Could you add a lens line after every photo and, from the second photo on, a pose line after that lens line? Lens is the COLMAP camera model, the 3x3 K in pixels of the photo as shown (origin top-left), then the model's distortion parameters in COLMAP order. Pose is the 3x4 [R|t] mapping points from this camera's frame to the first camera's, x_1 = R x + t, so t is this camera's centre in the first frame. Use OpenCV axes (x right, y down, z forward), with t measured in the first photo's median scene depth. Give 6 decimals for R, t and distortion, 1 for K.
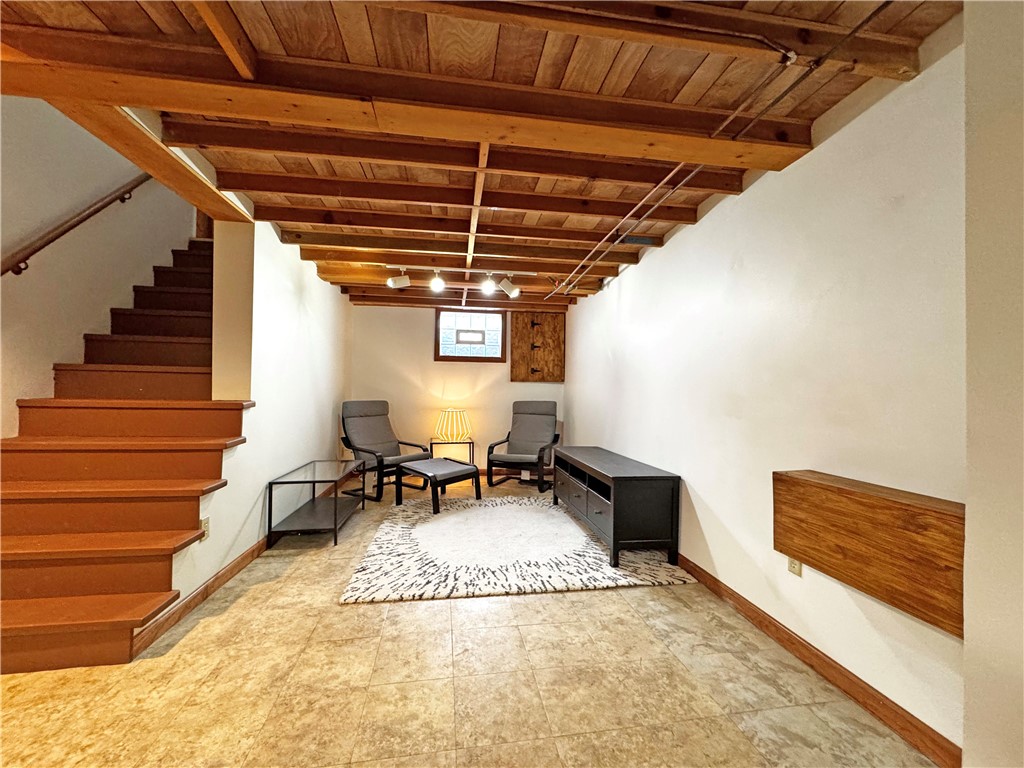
lens RADIAL K [[408.7, 0, 508.1], [0, 408.7, 384.9], [0, 0, 1]] dist [-0.001877, -0.000375]
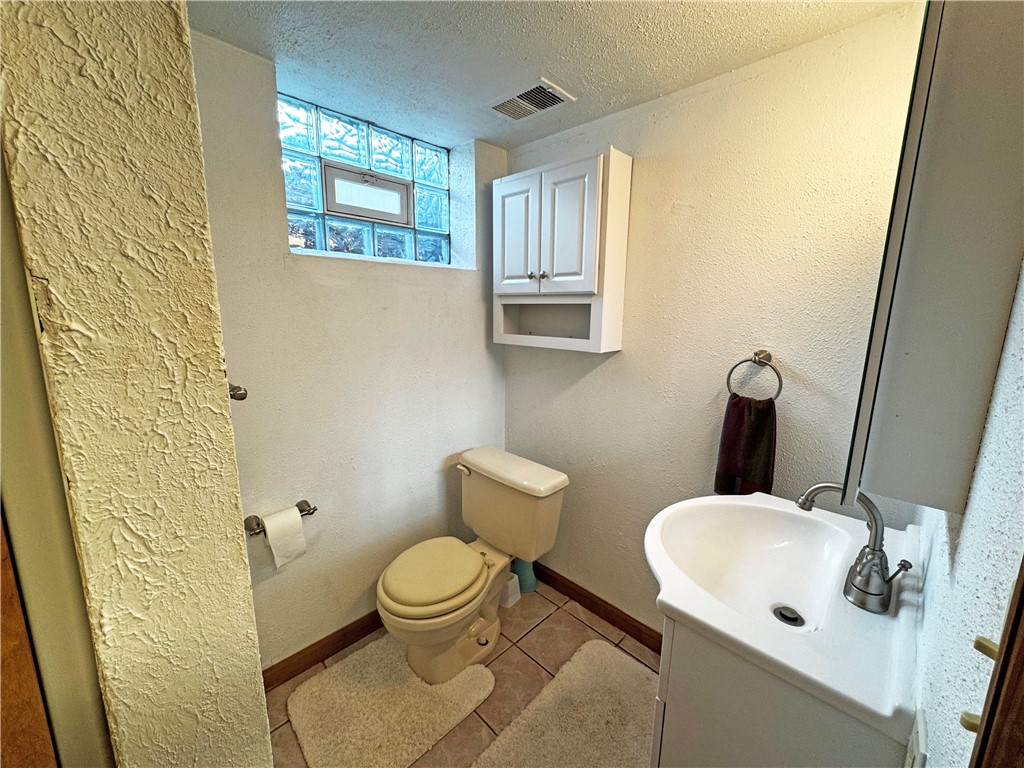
lens RADIAL K [[408.7, 0, 509.8], [0, 408.7, 382.3], [0, 0, 1]] dist [-0.001877, -0.000375]
pose [[0.798098, -0.113242, 0.591791, -0.235959], [-0.010440, 0.979433, 0.201499, -0.060489], [-0.602438, -0.166994, 0.780501, 0.836609]]
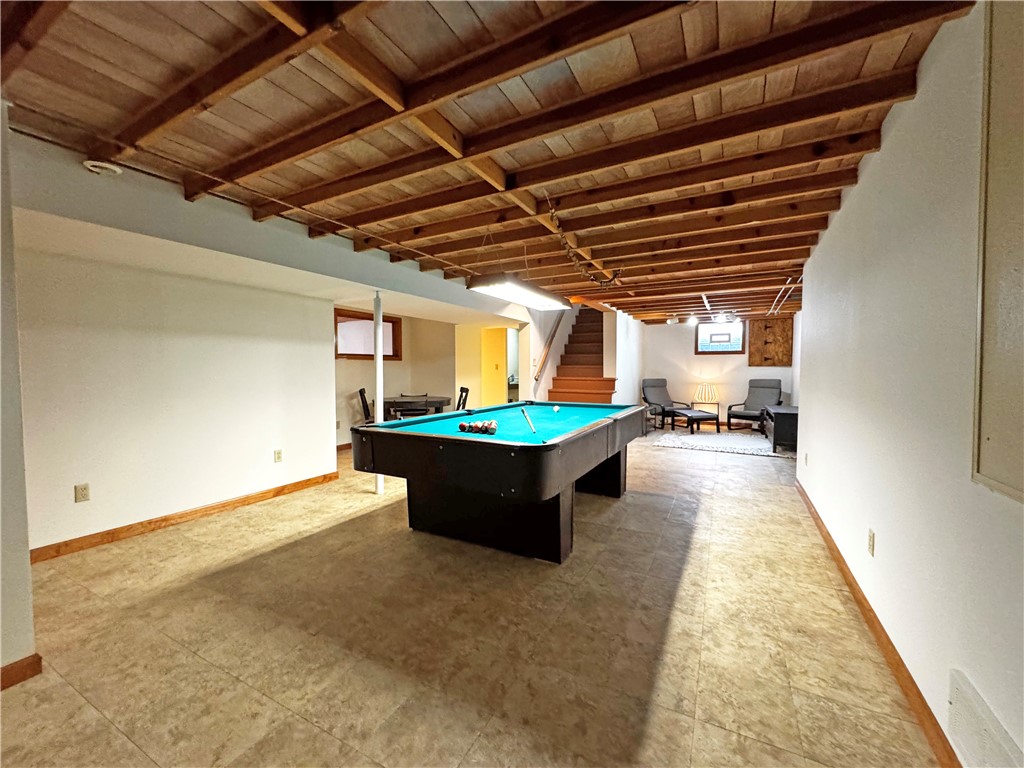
lens RADIAL K [[408.7, 0, 516.0], [0, 408.7, 383.0], [0, 0, 1]] dist [-0.001877, -0.000375]
pose [[0.810506, 0.006980, -0.585689, 0.228158], [0.017599, 0.999187, 0.036262, -0.019653], [0.585466, -0.039699, 0.809725, -0.866850]]
